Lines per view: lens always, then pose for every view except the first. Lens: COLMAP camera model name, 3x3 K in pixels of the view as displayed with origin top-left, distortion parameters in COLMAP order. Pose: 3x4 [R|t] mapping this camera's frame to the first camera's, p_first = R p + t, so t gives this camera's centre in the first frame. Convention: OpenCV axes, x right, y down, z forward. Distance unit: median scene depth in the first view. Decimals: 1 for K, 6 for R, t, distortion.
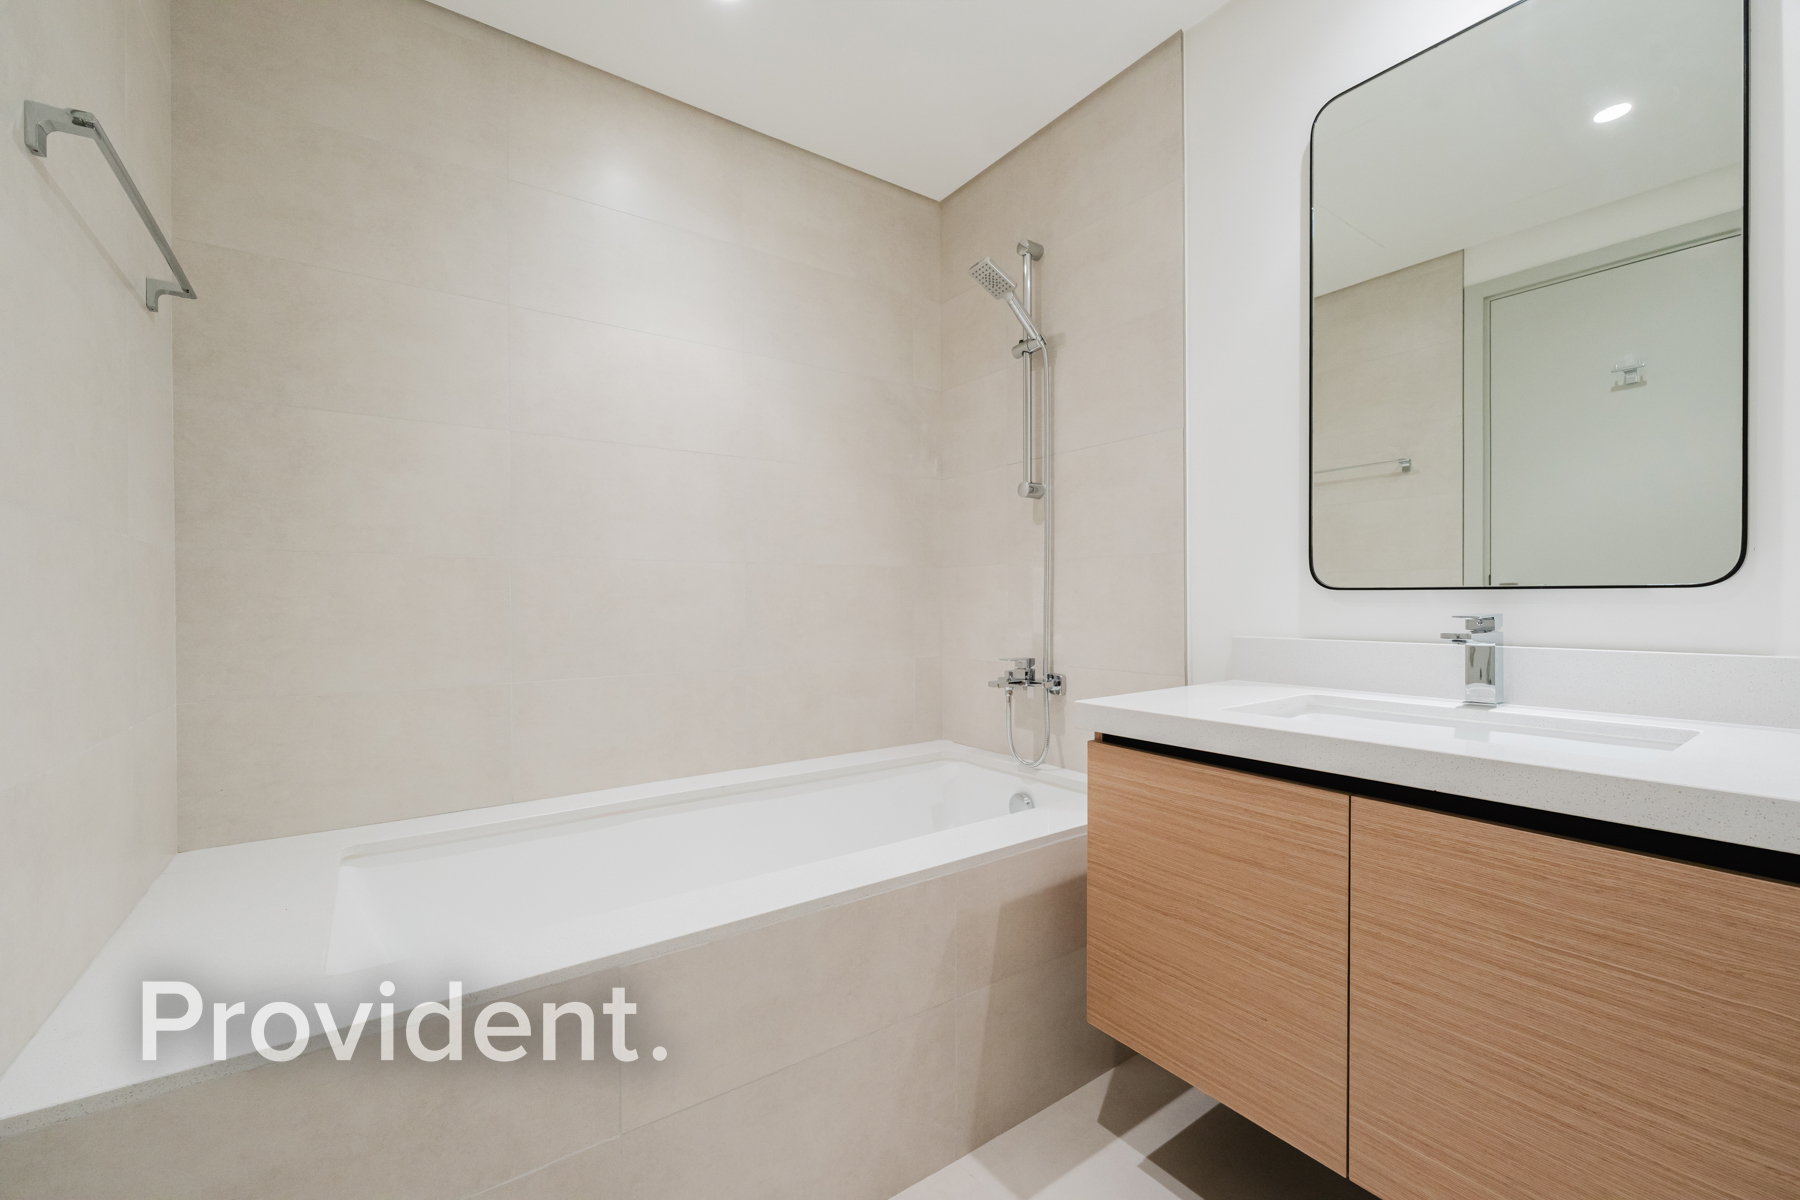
lens RADIAL K [[739.8, 0, 894.9], [0, 739.8, 602.8], [0, 0, 1]] dist [0.000468, -0.000159]
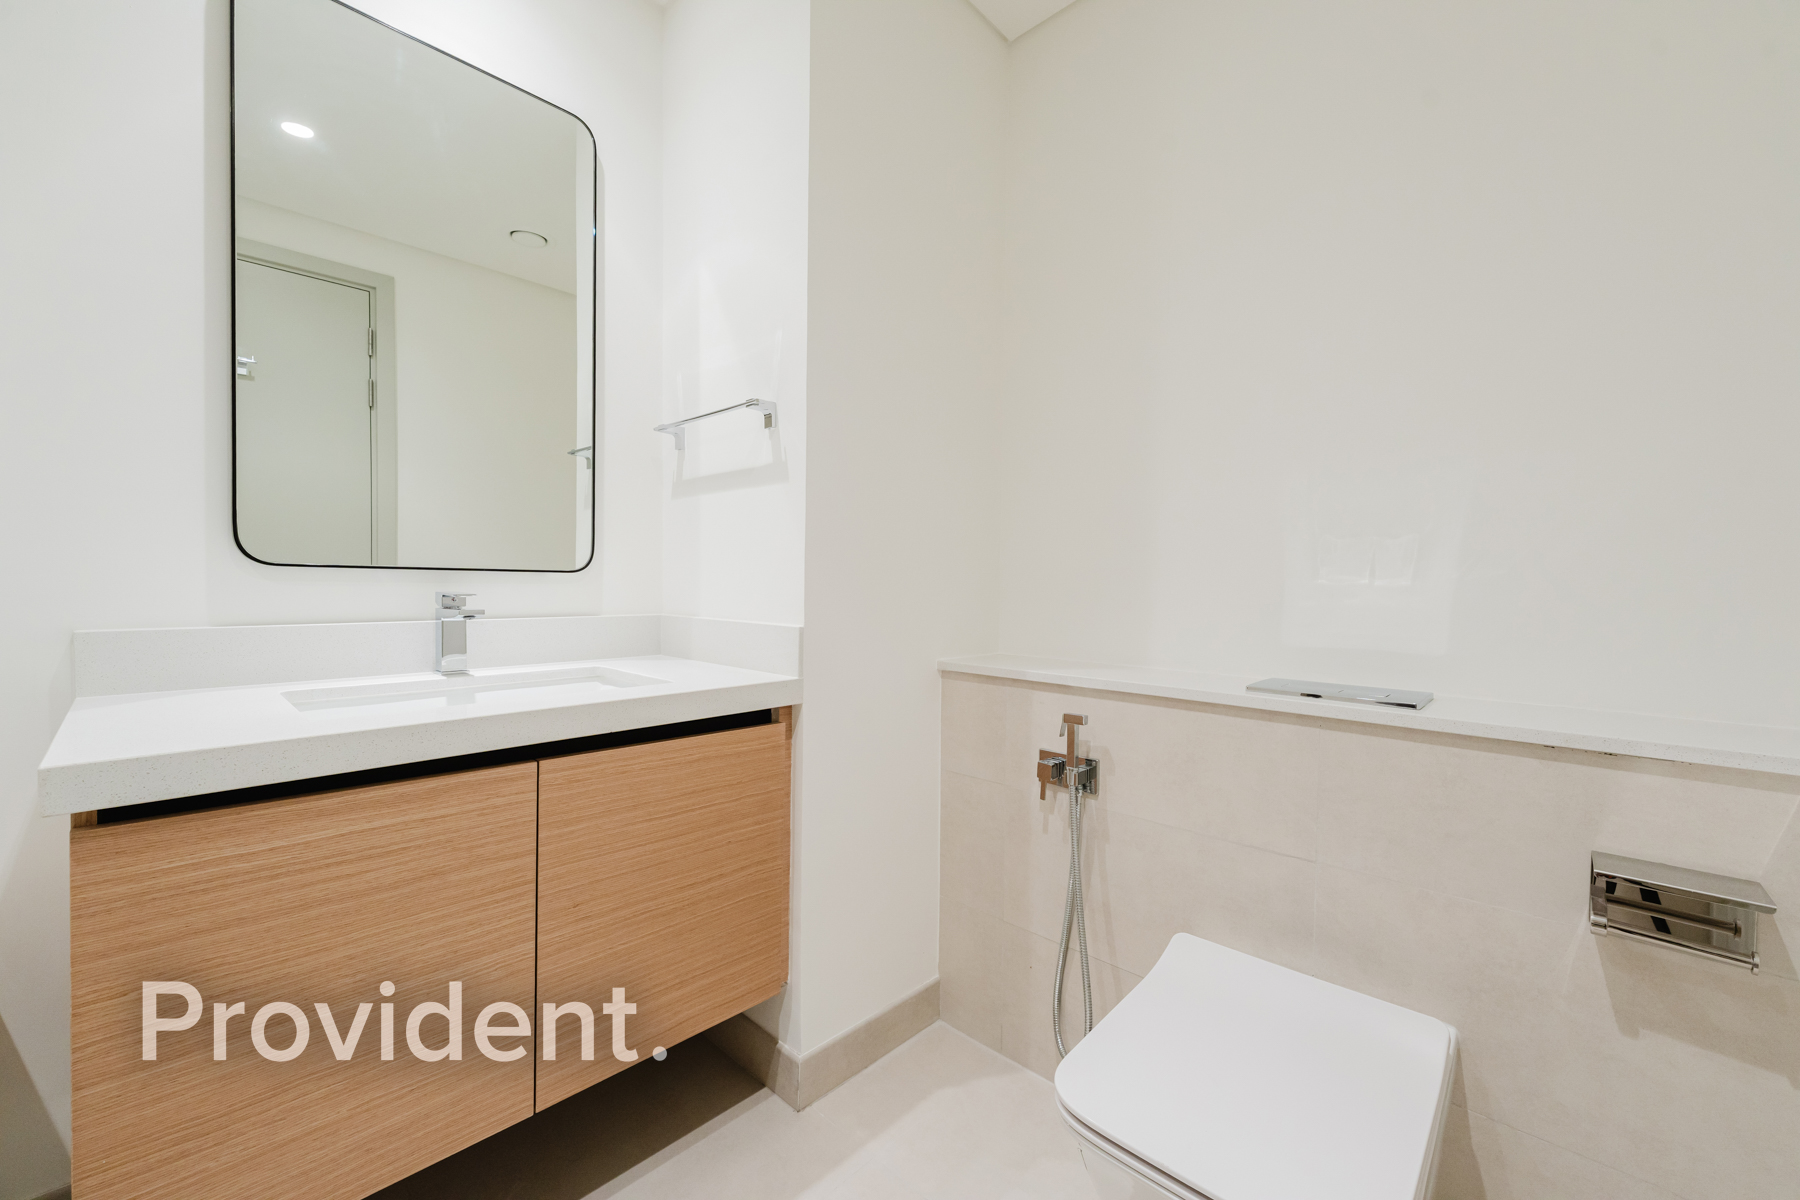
lens RADIAL K [[717.5, 0, 898.9], [0, 717.5, 601.7], [0, 0, 1]] dist [-0.001655, -0.000183]
pose [[-0.201337, -0.023237, 0.979246, -0.411144], [-0.006839, 0.999728, 0.022317, 0.000768], [-0.979498, -0.002203, -0.201441, 0.560365]]
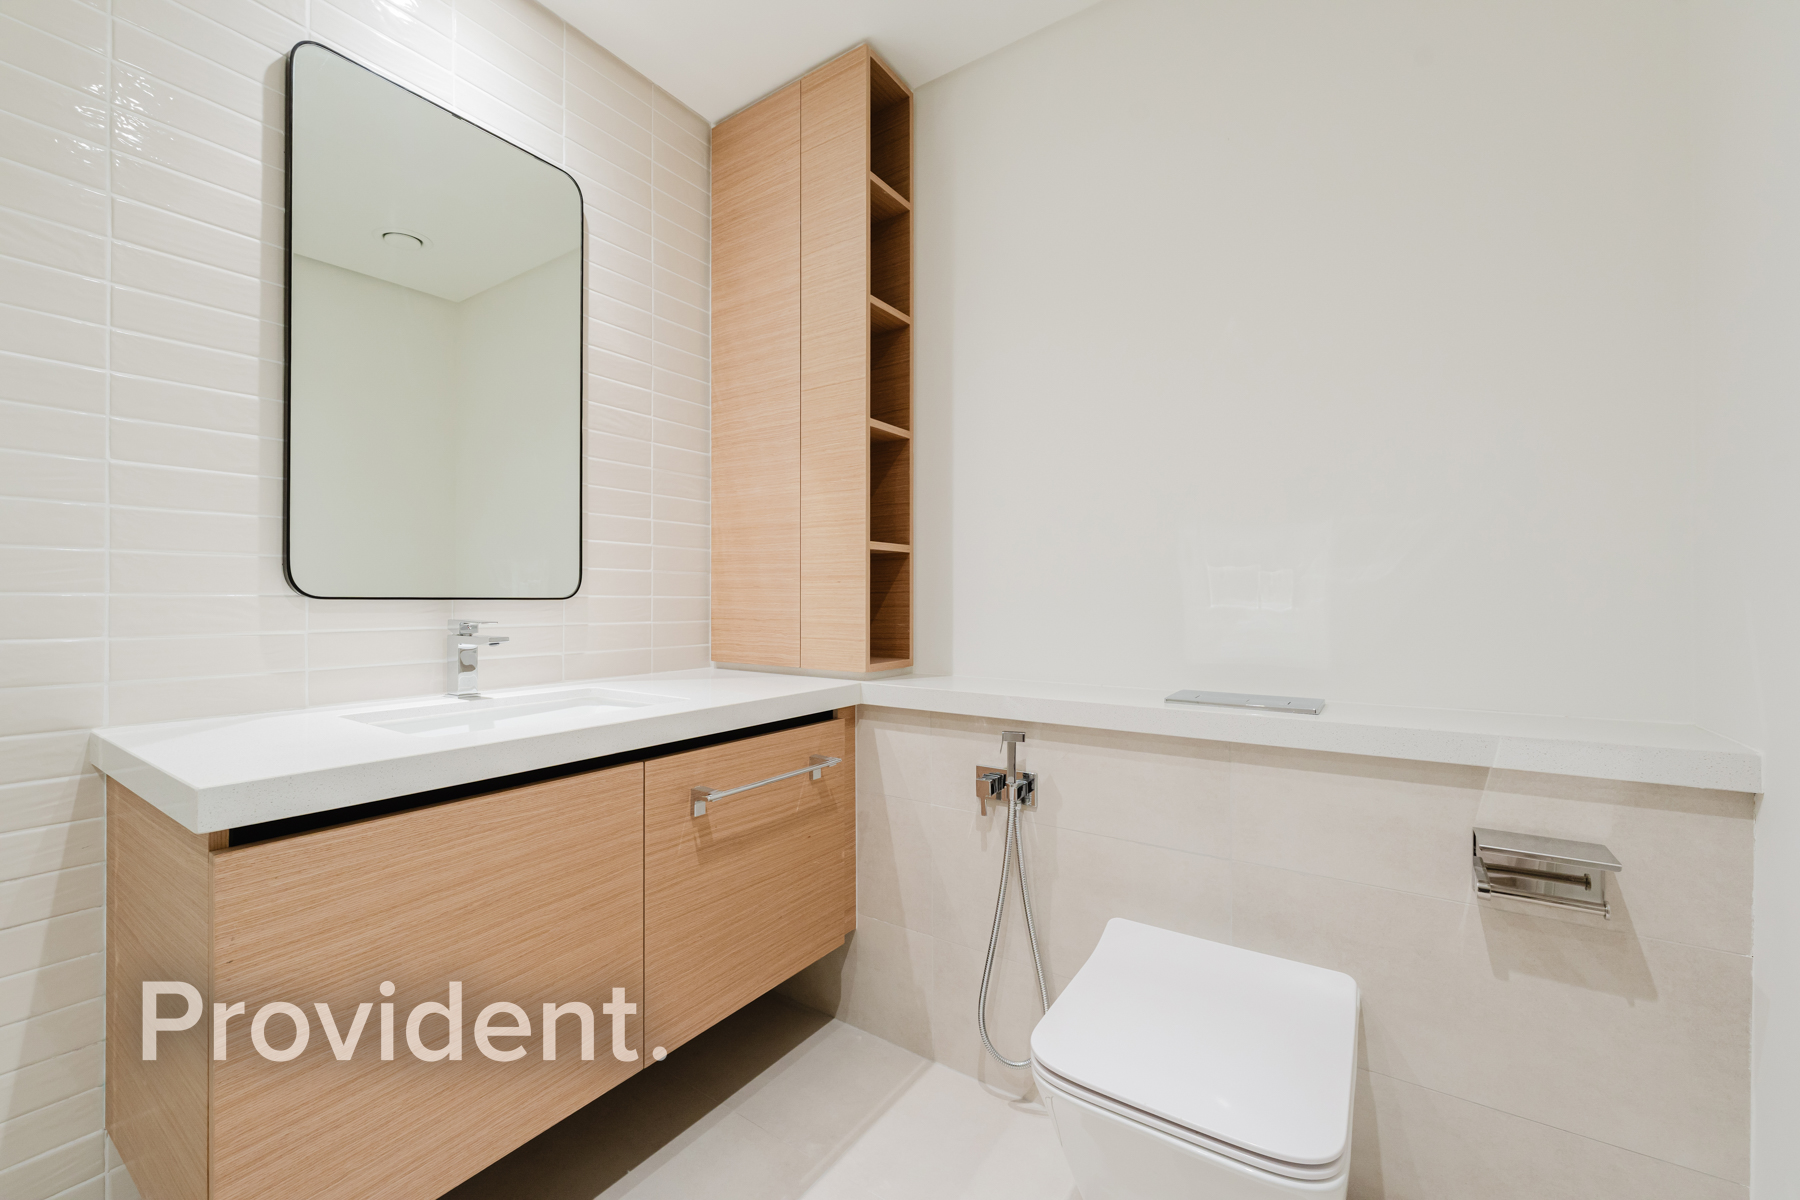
lens RADIAL K [[717.5, 0, 898.9], [0, 717.5, 601.7], [0, 0, 1]] dist [-0.001655, -0.000183]
pose [[-0.292078, 0.009776, 0.956344, -0.510989], [0.010300, 0.999922, -0.007075, 0.000674], [-0.956339, 0.007784, -0.292156, 0.679635]]
